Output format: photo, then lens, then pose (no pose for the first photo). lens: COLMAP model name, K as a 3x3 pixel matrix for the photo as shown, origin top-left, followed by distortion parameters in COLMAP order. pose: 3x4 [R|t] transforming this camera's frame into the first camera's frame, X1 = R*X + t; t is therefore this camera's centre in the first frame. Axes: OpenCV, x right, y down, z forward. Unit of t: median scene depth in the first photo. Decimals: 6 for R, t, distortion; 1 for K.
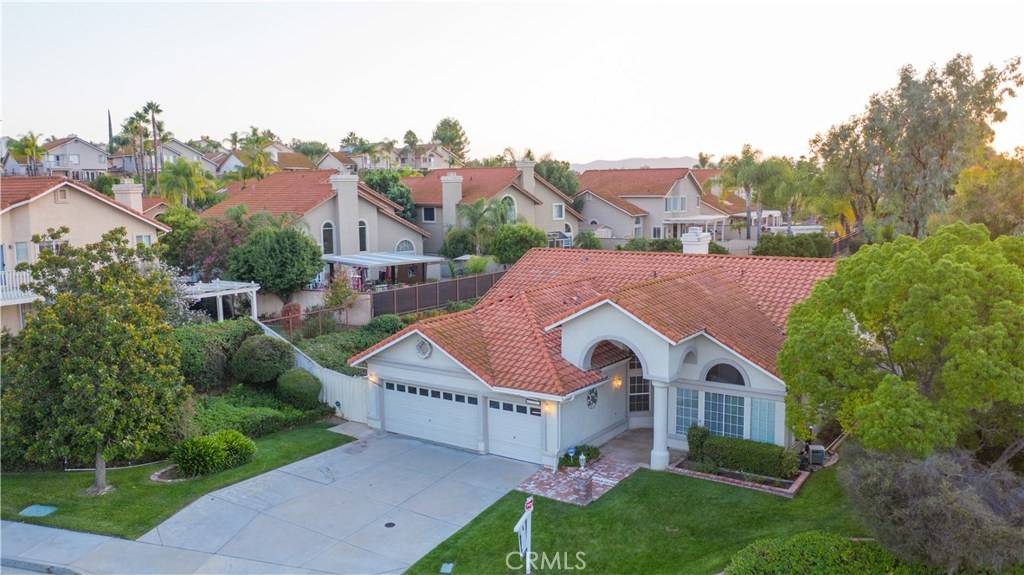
lens RADIAL K [[810.1, 0, 513.4], [0, 810.1, 288.7], [0, 0, 1]] dist [-0.014279, 0.008404]
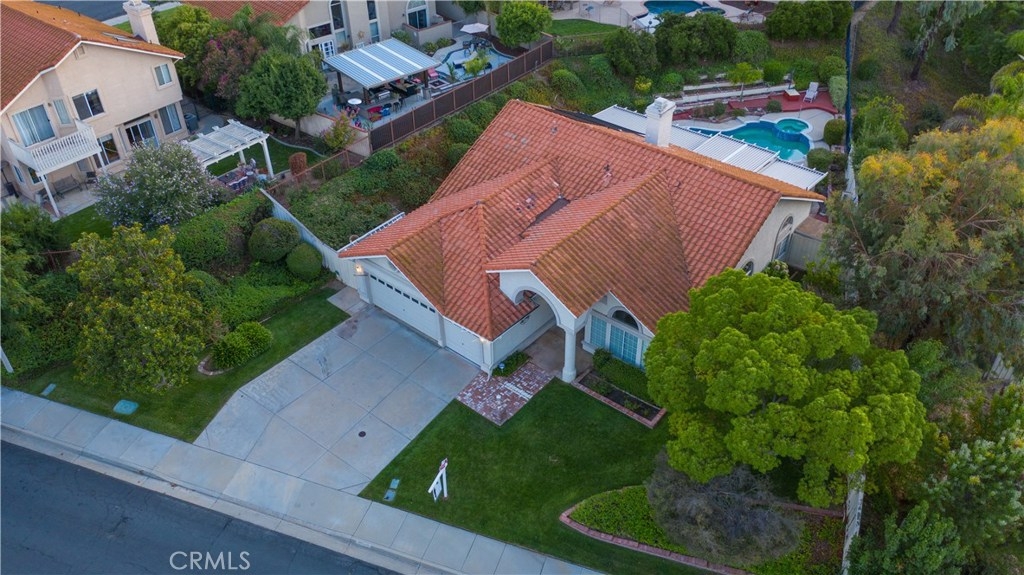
lens RADIAL K [[810.1, 0, 513.4], [0, 810.1, 288.7], [0, 0, 1]] dist [-0.014279, 0.008404]
pose [[0.995578, 0.052404, -0.077957, 0.177705], [-0.005397, 0.860461, 0.509488, -0.553174], [0.093778, -0.506815, 0.856939, -0.064881]]
